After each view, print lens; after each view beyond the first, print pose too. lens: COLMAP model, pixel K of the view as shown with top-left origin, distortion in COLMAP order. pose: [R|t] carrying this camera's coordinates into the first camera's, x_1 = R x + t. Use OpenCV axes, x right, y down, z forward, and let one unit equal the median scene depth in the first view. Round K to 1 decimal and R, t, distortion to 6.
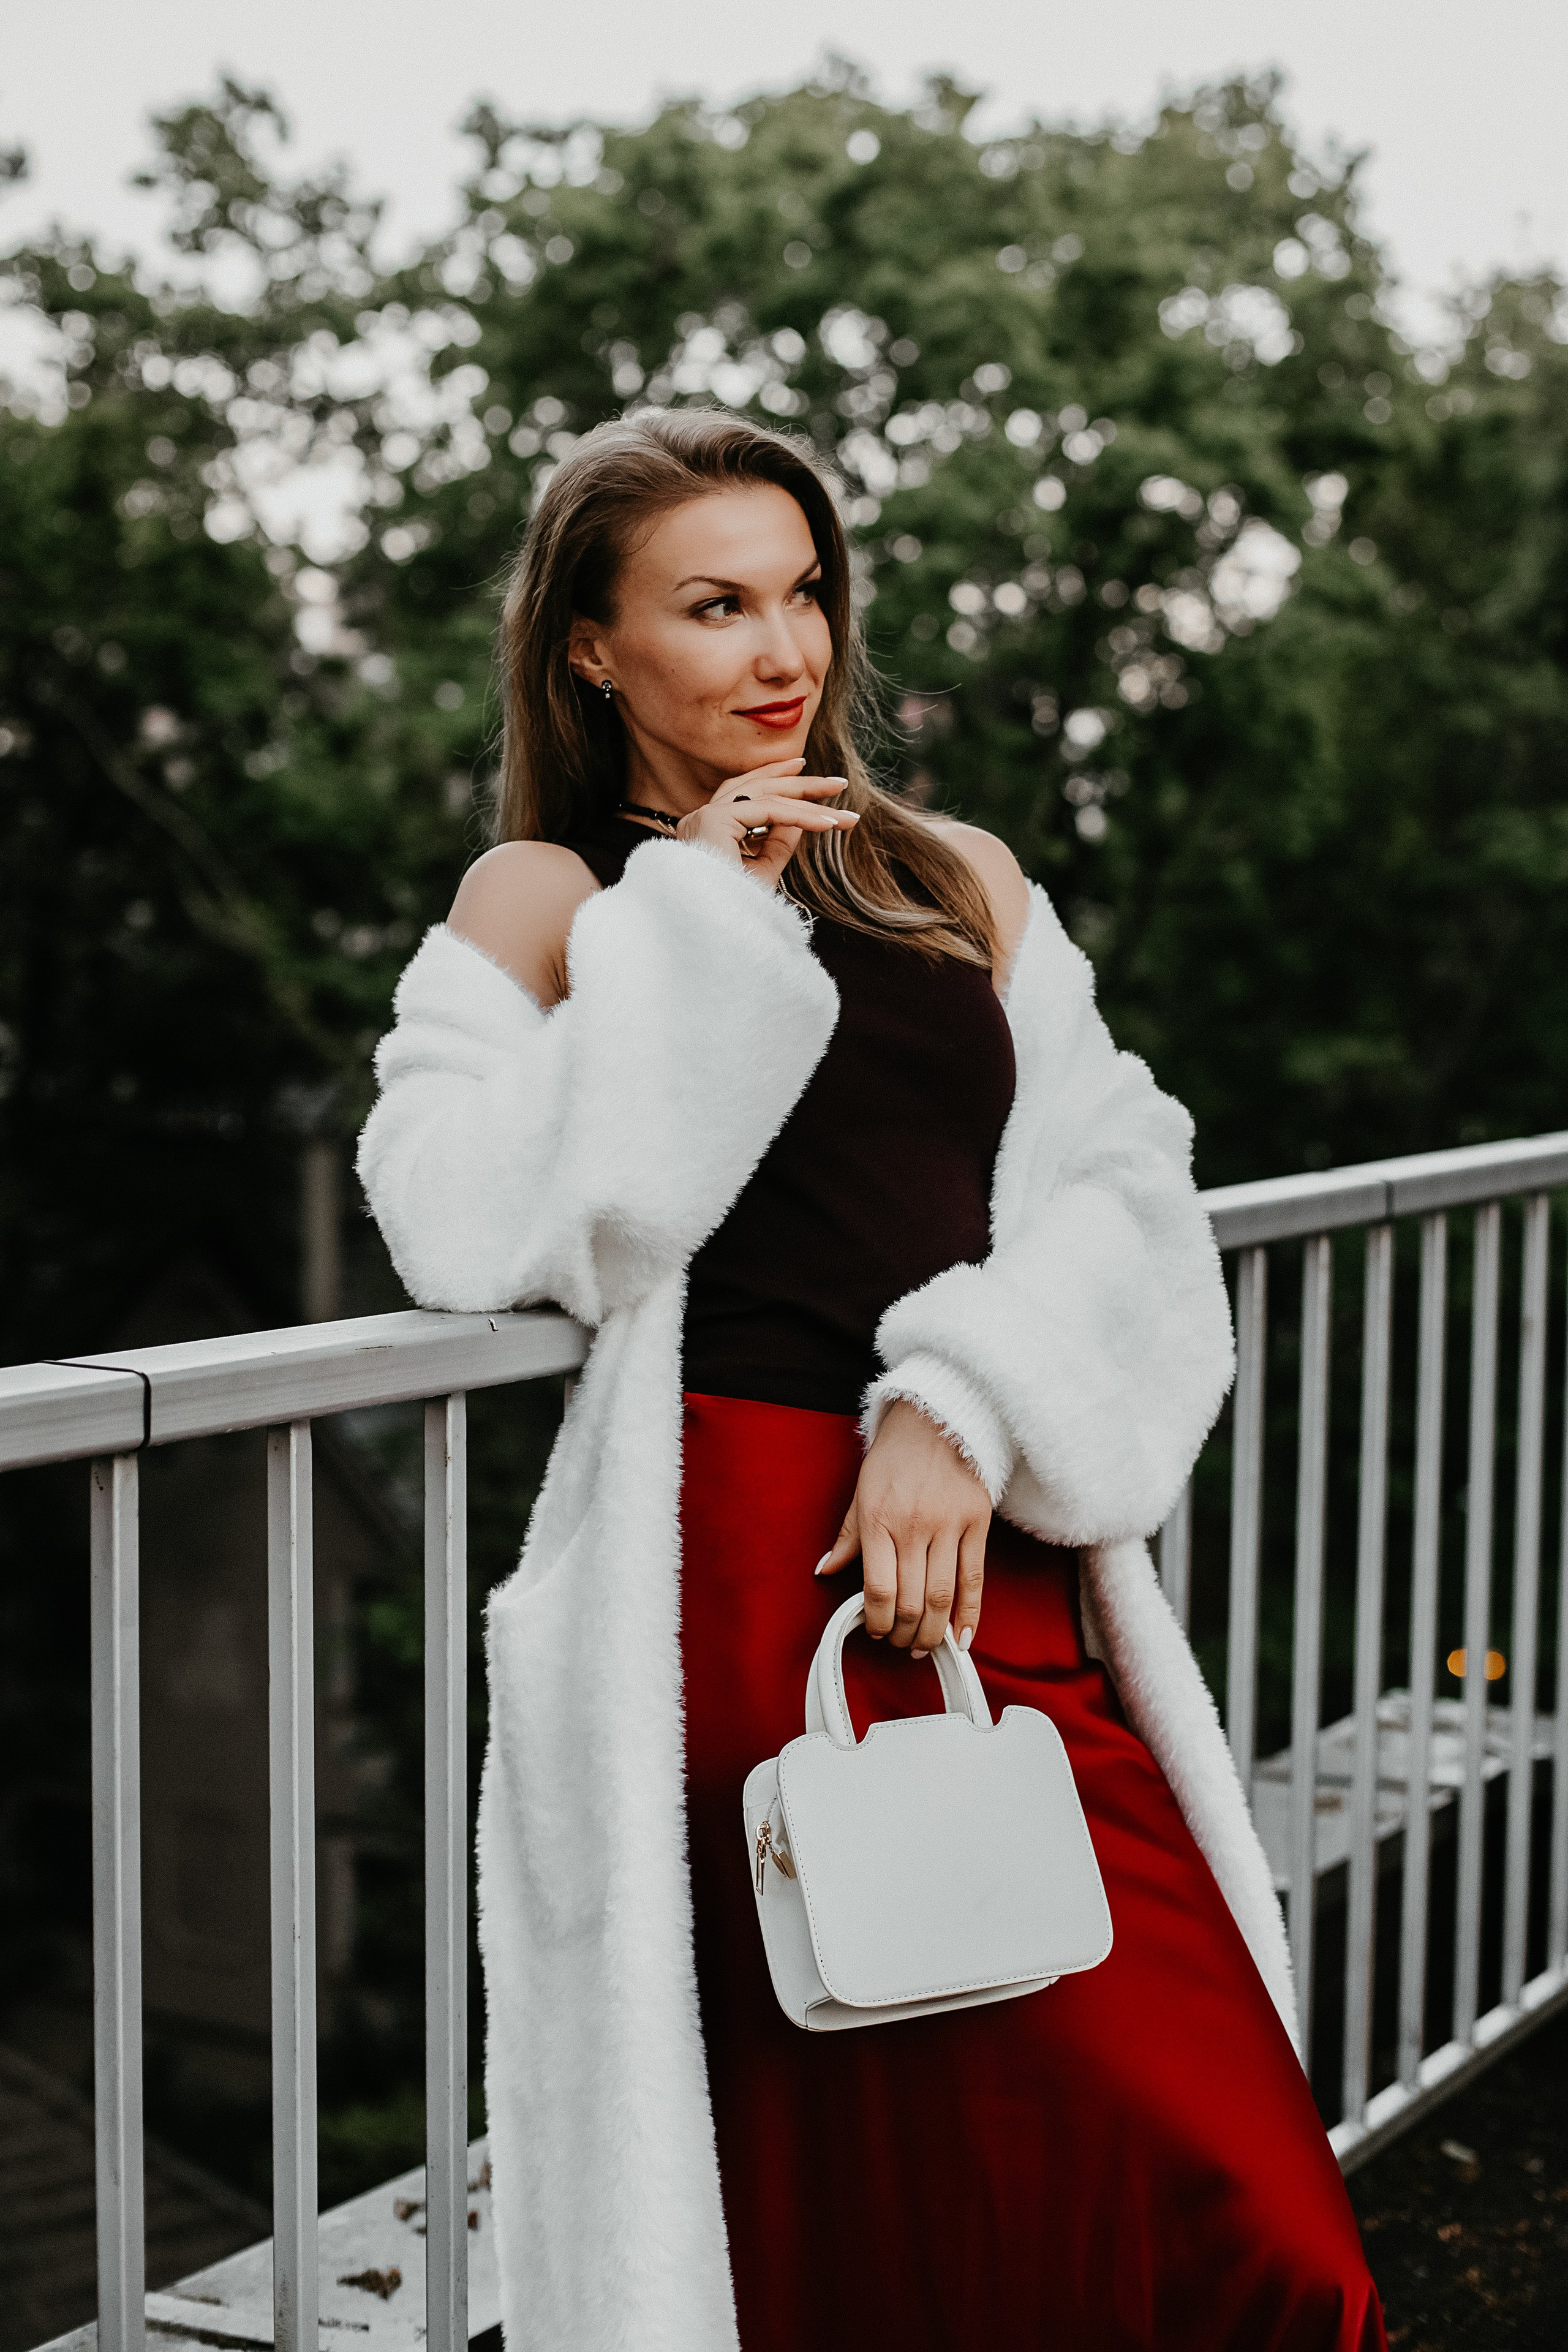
lens RADIAL K [[3756.3, 0, 784.7], [0, 3756.3, 1062.3], [0, 0, 1]] dist [-0.154785, 0.038189]
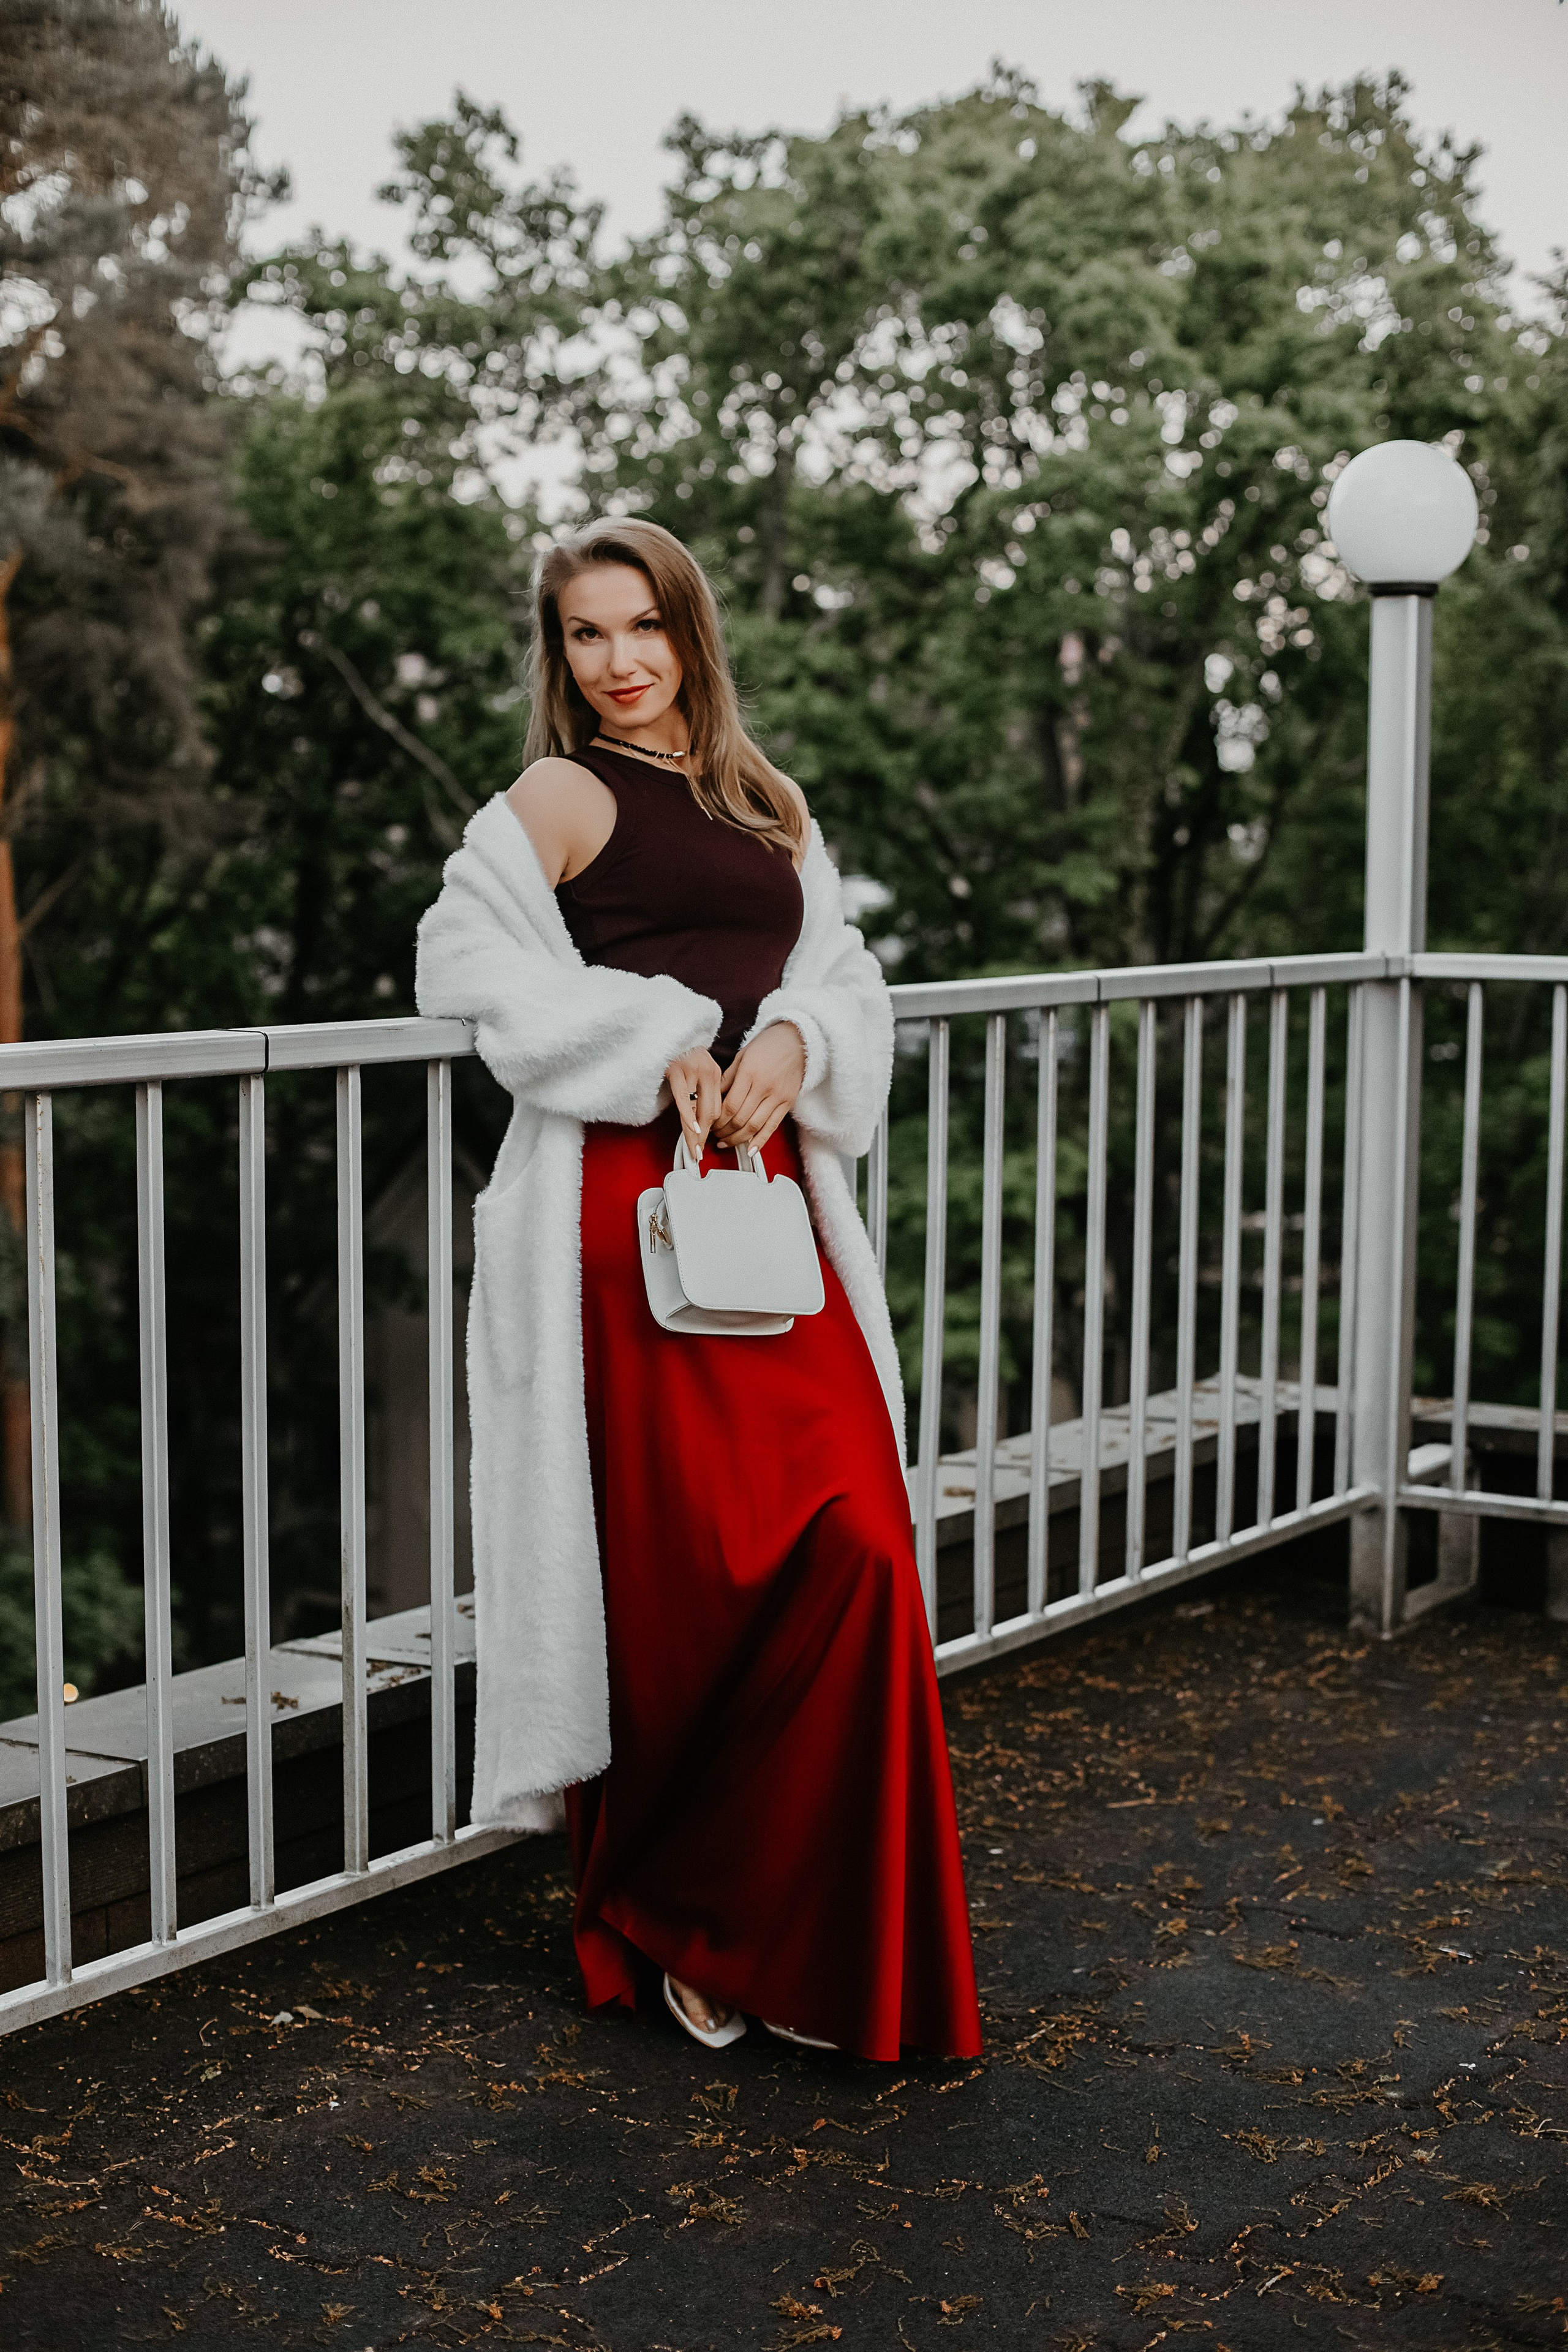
lens RADIAL K [[3526.3, 0, 722.1], [0, 3526.3, 1180.4], [0, 0, 1]] dist [-0.123195, 0.072985]
pose [[0.996359, 0.006376, -0.085020, 0.022232], [-0.001581, 0.998410, 0.056351, 0.006165], [0.085245, -0.056011, 0.994784, -0.079946]]
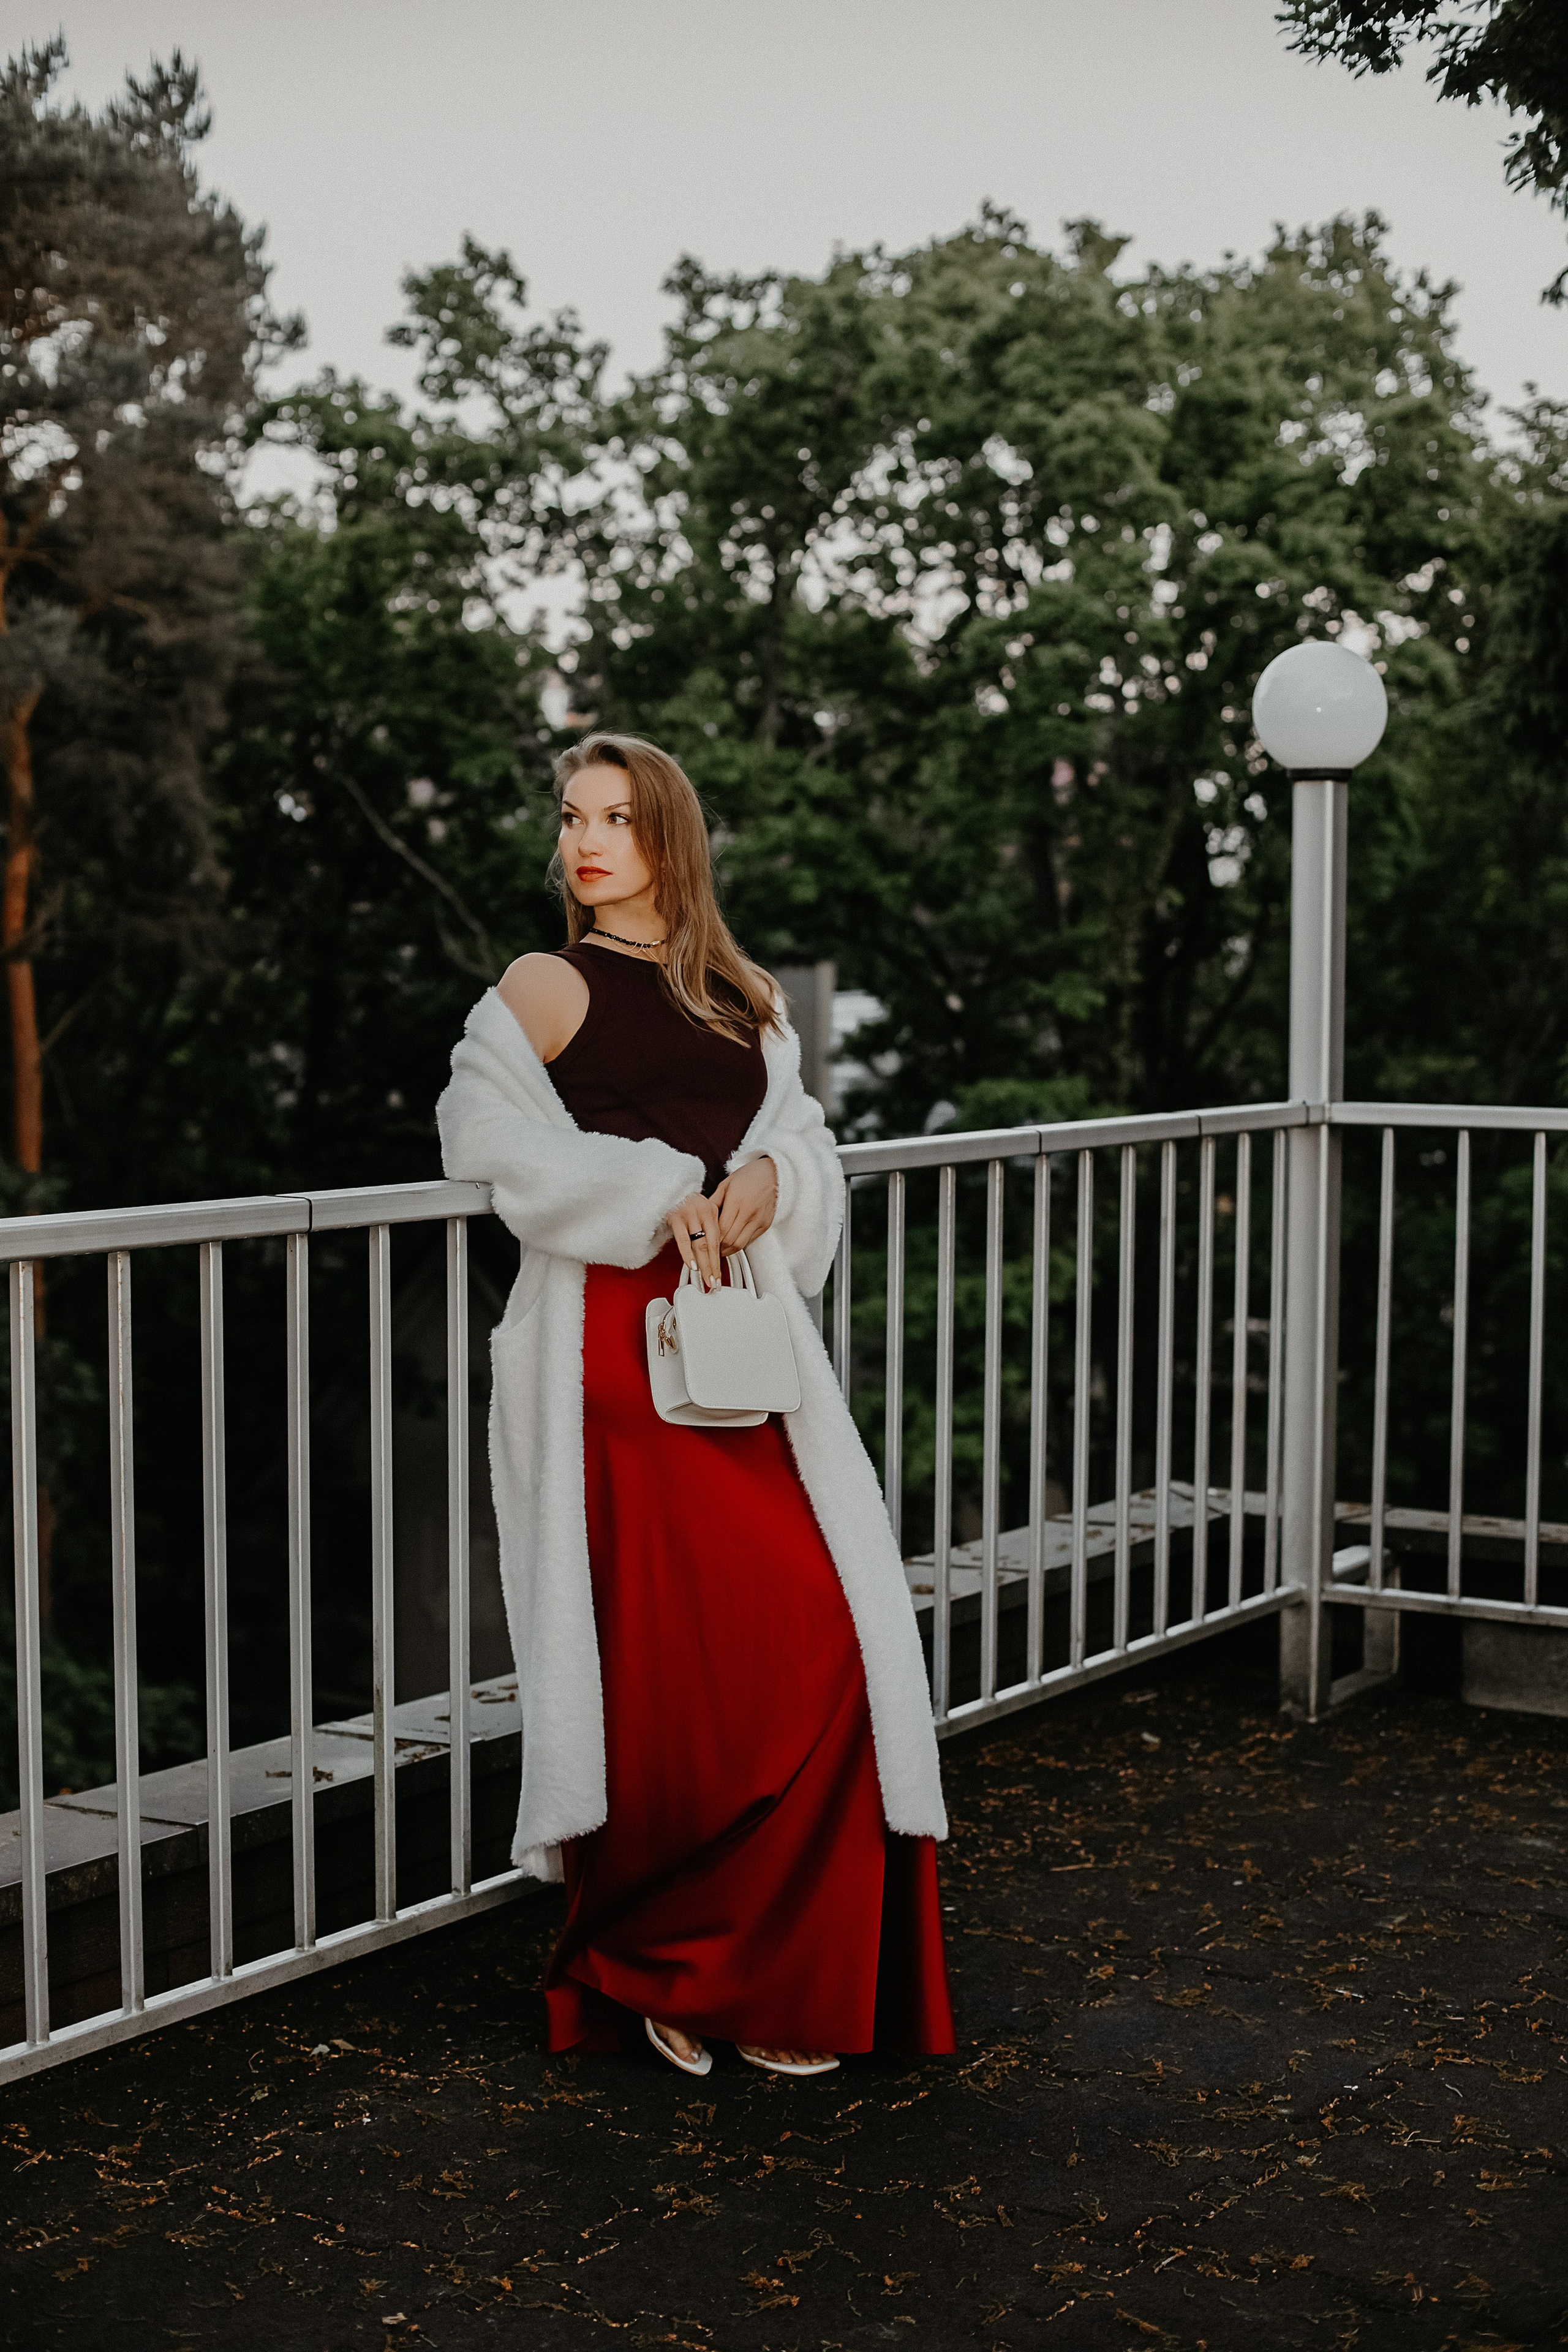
lens RADIAL K [[3526.3, 0, 722.1], [0, 3526.3, 1180.4], [0, 0, 1]] dist [-0.123195, 0.072985]
pose [[0.996173, 0.001096, -0.087399, 0.026823], [0.001343, 0.999611, 0.027841, 0.001832], [0.087396, -0.027852, 0.995784, -0.110980]]
